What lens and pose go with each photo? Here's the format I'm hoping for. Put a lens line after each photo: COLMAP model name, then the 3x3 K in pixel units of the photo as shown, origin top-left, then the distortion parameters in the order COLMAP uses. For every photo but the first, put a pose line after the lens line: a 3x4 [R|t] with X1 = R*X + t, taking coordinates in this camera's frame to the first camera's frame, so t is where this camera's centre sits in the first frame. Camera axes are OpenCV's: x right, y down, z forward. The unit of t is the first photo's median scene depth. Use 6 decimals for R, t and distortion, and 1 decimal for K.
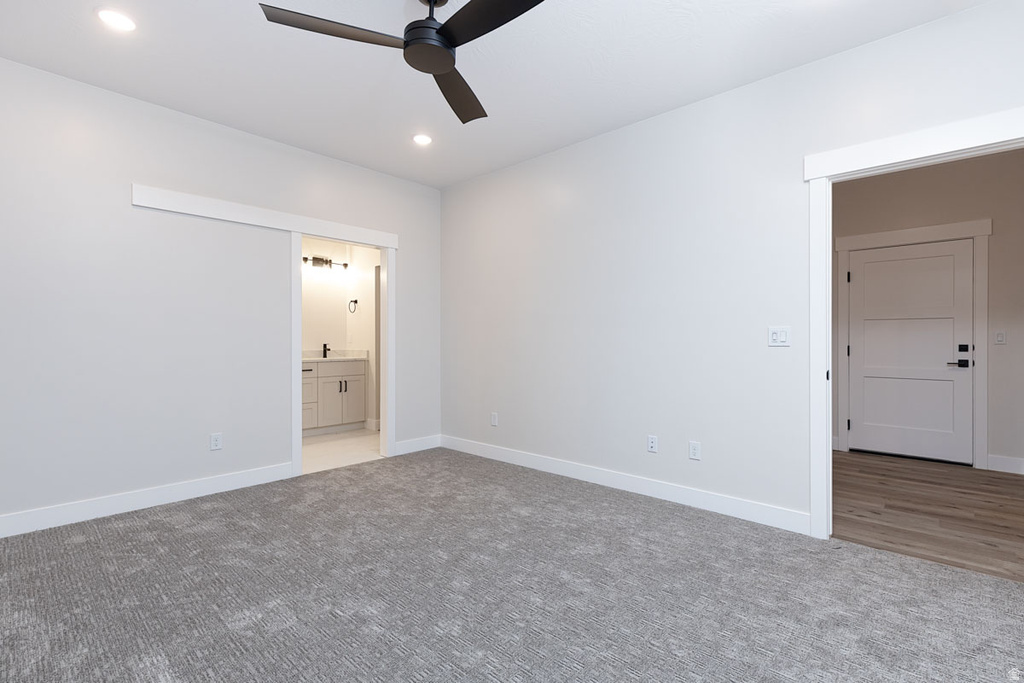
lens RADIAL K [[469.4, 0, 512.0], [0, 469.4, 341.5], [0, 0, 1]] dist [0.000694, 0.000143]
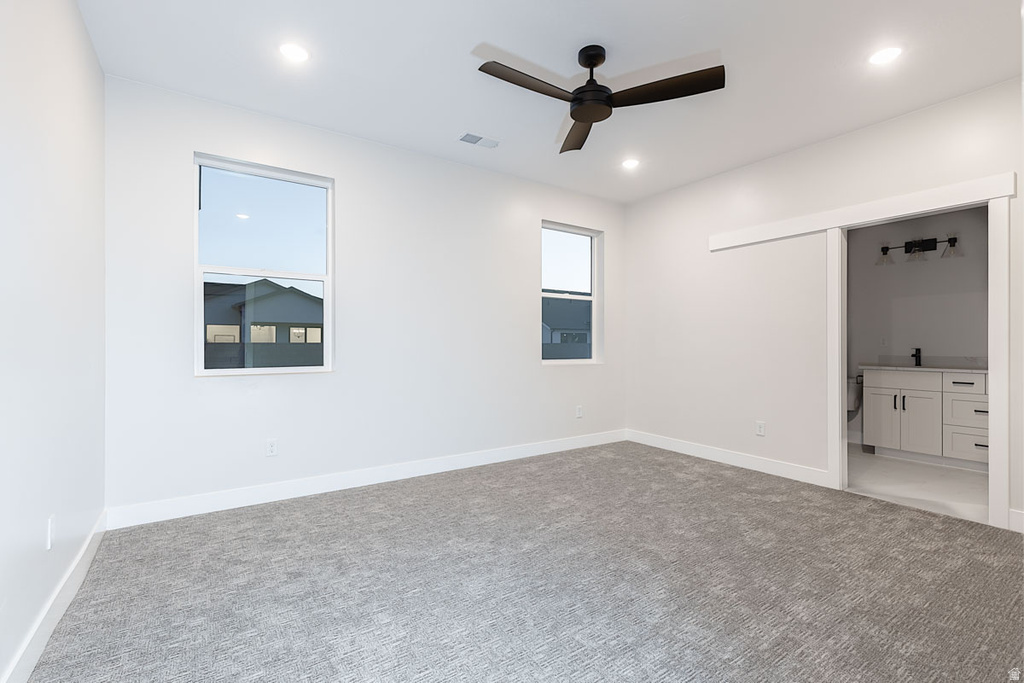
lens RADIAL K [[469.4, 0, 512.0], [0, 469.4, 341.5], [0, 0, 1]] dist [0.000694, 0.000143]
pose [[-0.249863, 0.002084, -0.968279, 0.671992], [0.000517, 0.999998, 0.002019, -0.010567], [0.968281, 0.000004, -0.249864, 0.675985]]
